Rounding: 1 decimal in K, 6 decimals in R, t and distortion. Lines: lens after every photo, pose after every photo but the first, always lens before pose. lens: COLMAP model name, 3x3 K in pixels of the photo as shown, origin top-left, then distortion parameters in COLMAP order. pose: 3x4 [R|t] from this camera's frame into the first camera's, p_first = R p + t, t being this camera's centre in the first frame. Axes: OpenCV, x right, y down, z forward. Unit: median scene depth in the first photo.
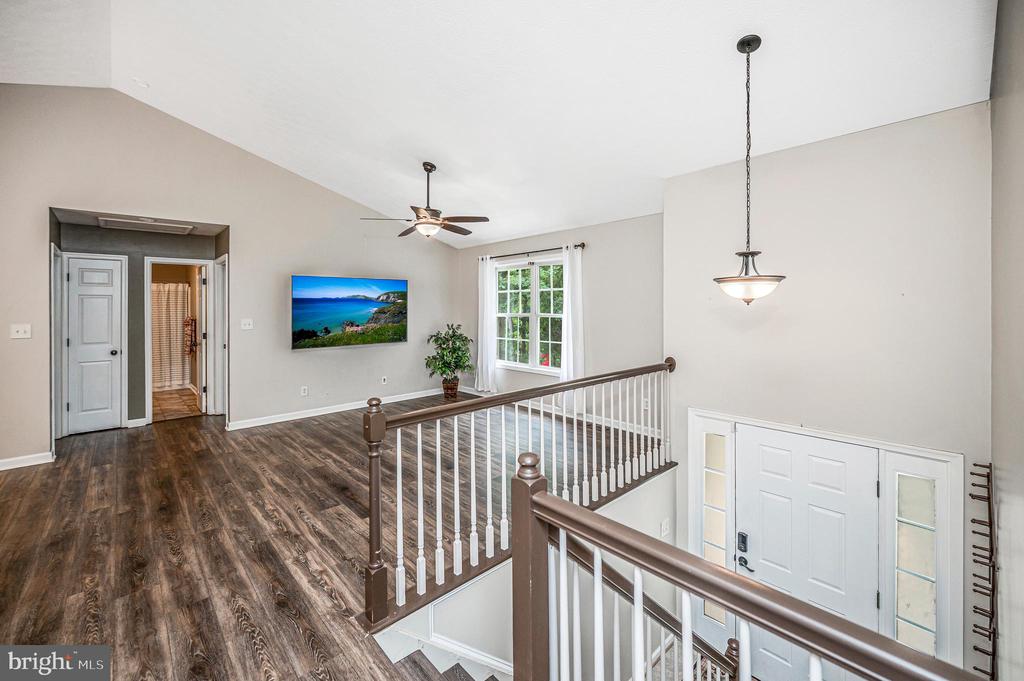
lens RADIAL K [[421.9, 0, 503.1], [0, 421.9, 303.3], [0, 0, 1]] dist [0.002340, -0.000887]
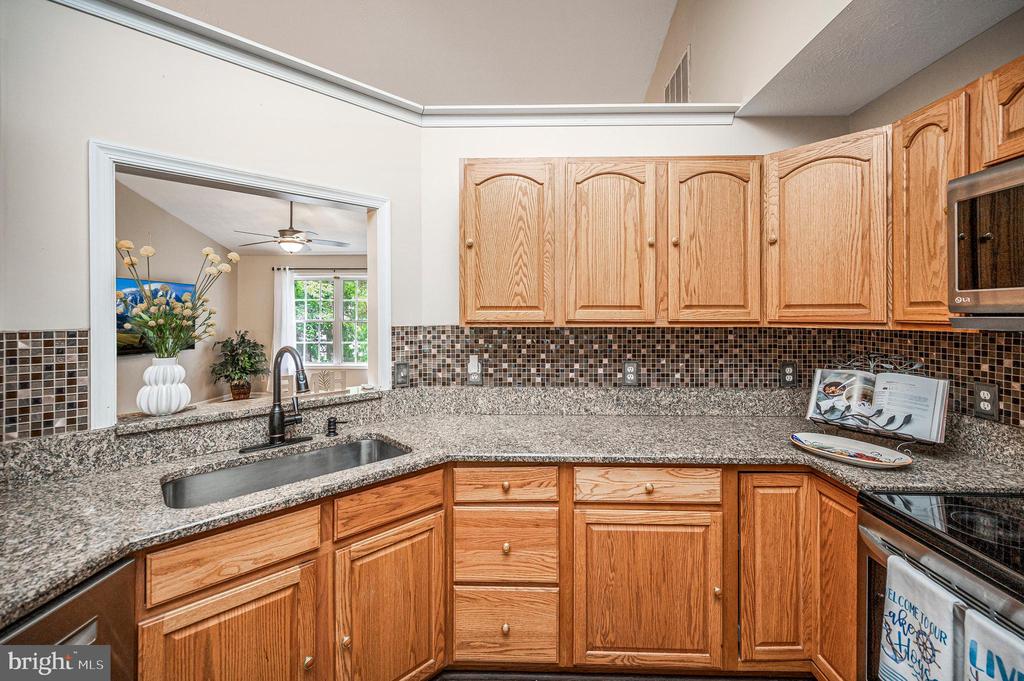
lens RADIAL K [[421.9, 0, 523.9], [0, 421.9, 318.7], [0, 0, 1]] dist [0.002340, -0.000887]
pose [[0.682486, 0.003621, 0.730890, -0.723291], [-0.011535, 0.999917, 0.005817, 0.013674], [-0.730808, -0.012401, 0.682471, -0.337079]]
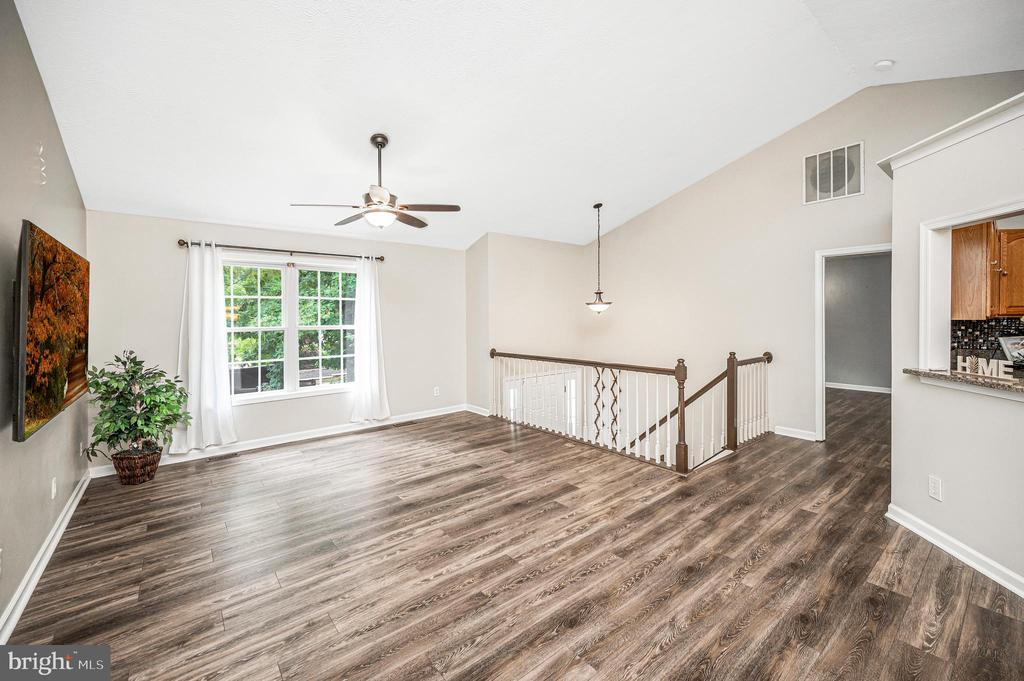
lens RADIAL K [[421.9, 0, 511.8], [0, 421.9, 322.8], [0, 0, 1]] dist [0.002340, -0.000887]
pose [[0.057311, -0.005124, 0.998343, -1.164320], [0.005626, 0.999973, 0.004810, 0.025390], [-0.998341, 0.005341, 0.057339, 0.849611]]
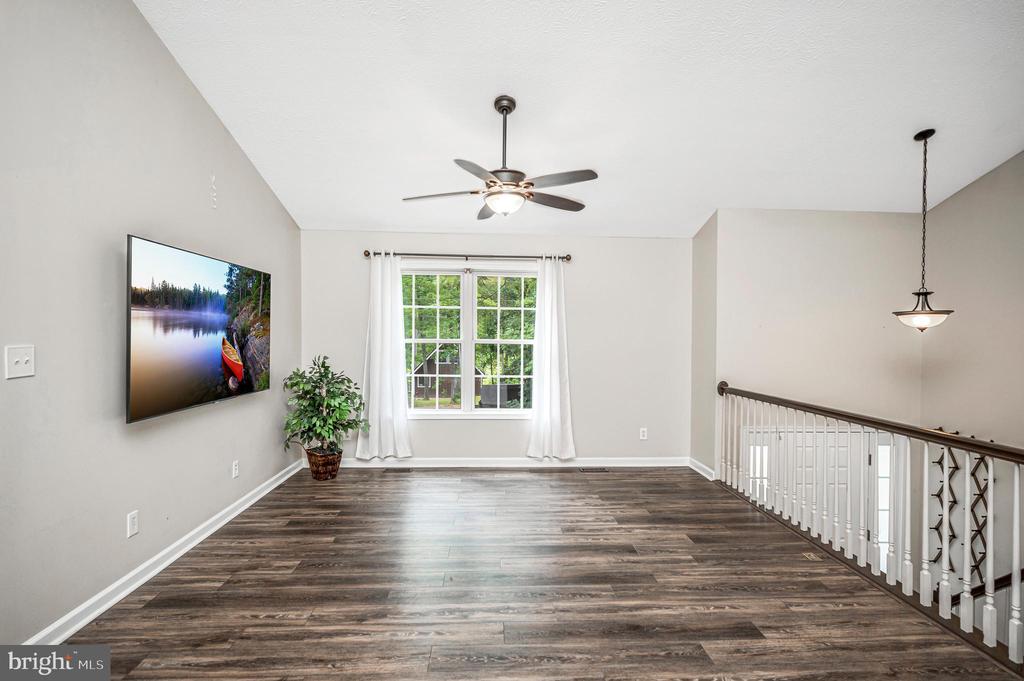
lens RADIAL K [[511.6, 0, 507.7], [0, 511.6, 339.6], [0, 0, 1]] dist [-0.004661, 0.001467]
pose [[0.638145, 0.010620, 0.769843, -0.927348], [-0.022881, 0.999725, 0.005175, 0.030834], [-0.769576, -0.020917, 0.638212, 0.611588]]
